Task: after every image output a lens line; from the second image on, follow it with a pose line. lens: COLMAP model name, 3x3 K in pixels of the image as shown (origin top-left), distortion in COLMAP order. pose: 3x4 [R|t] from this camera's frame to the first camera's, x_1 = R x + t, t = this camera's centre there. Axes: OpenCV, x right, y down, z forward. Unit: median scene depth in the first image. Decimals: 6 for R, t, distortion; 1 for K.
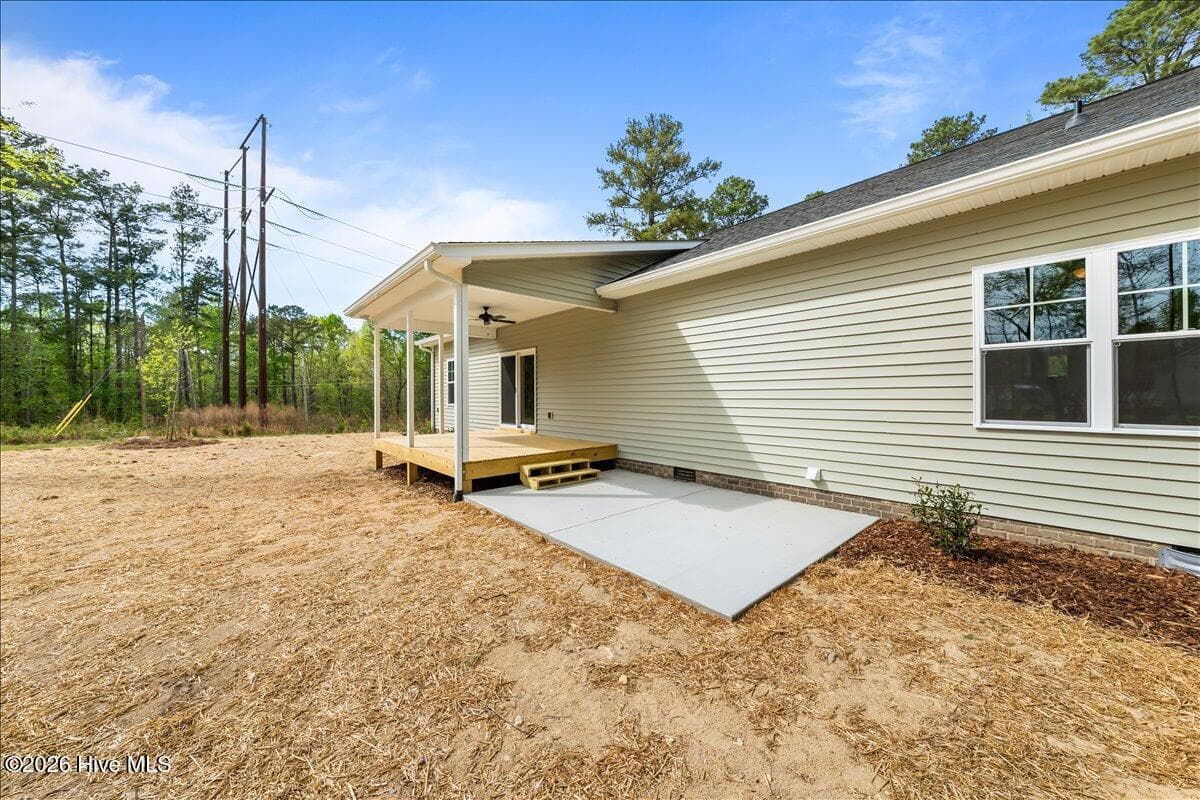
lens RADIAL K [[423.2, 0, 602.7], [0, 423.2, 394.7], [0, 0, 1]] dist [0.007886, 0.000445]
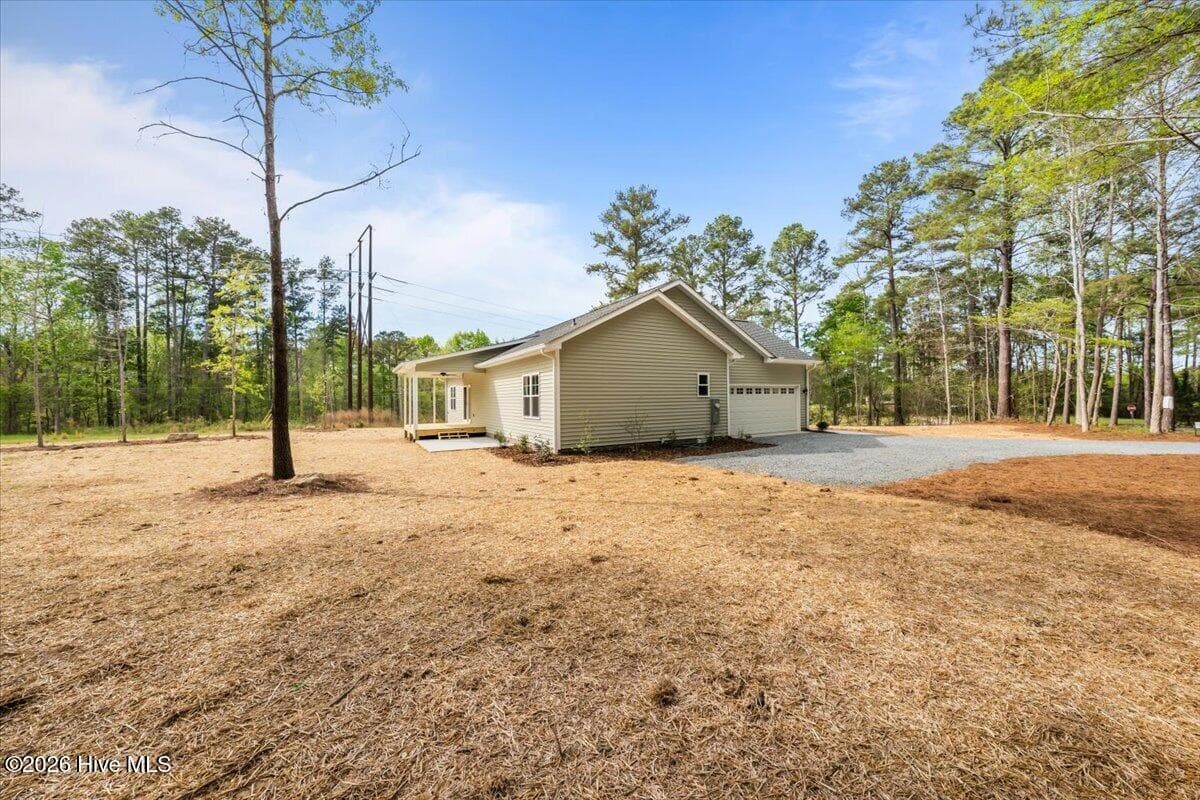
lens RADIAL K [[423.2, 0, 601.4], [0, 423.2, 396.4], [0, 0, 1]] dist [0.007886, 0.000445]
pose [[0.981326, -0.006534, -0.192243, 0.217175], [0.005739, 0.999973, -0.004692, -0.007450], [0.192269, 0.003501, 0.981336, -0.237837]]
